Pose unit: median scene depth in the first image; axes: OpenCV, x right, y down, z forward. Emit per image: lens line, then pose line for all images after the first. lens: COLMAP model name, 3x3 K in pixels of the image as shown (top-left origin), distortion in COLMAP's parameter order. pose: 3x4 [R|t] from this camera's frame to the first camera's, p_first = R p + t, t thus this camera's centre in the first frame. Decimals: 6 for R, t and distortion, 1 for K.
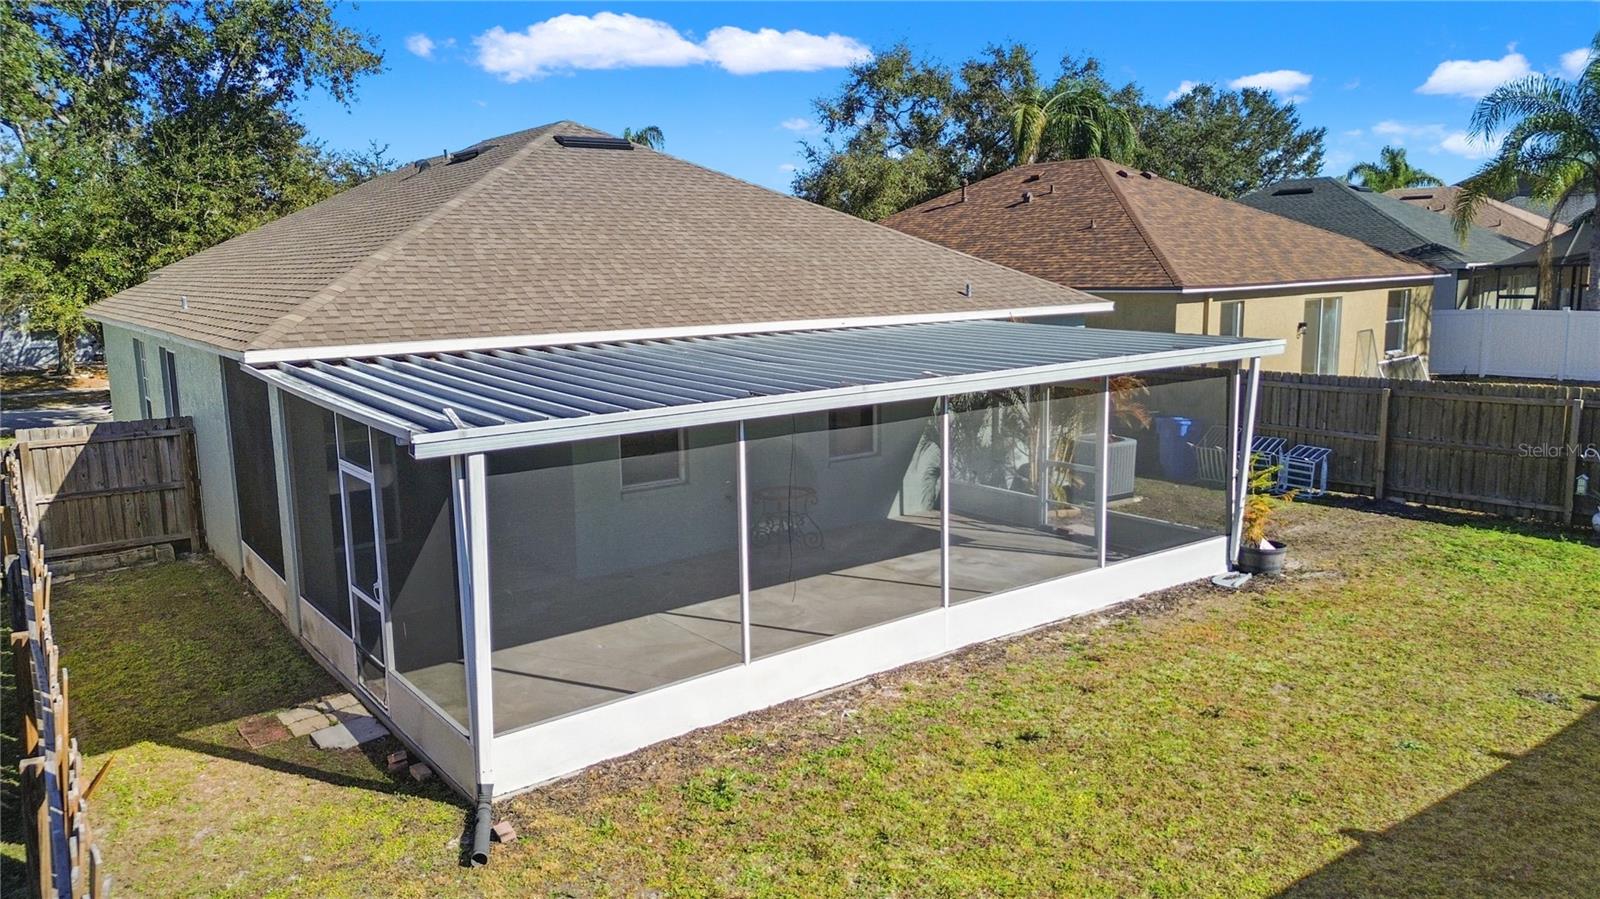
lens RADIAL K [[1132.1, 0, 794.5], [0, 1132.1, 441.4], [0, 0, 1]] dist [0.127432, -0.152016]
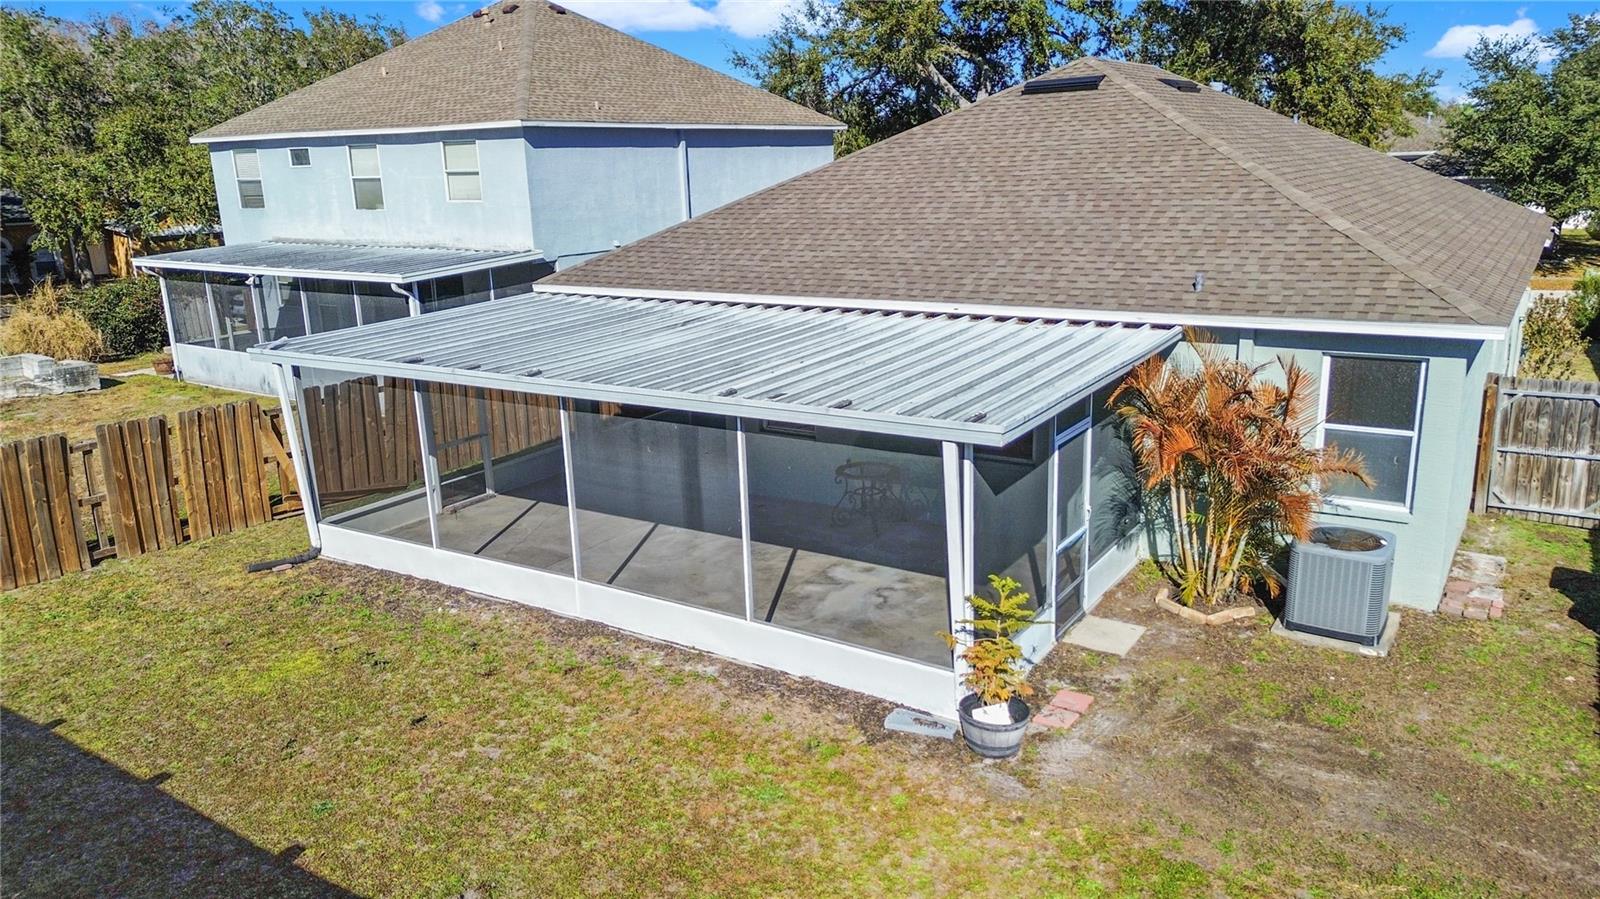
lens RADIAL K [[1132.1, 0, 794.5], [0, 1132.1, 441.4], [0, 0, 1]] dist [0.127432, -0.152016]
pose [[0.345027, 0.242755, -0.906657, 1.060676], [-0.122780, 0.969347, 0.212816, -0.224420], [0.930528, 0.037892, 0.364256, 0.693056]]
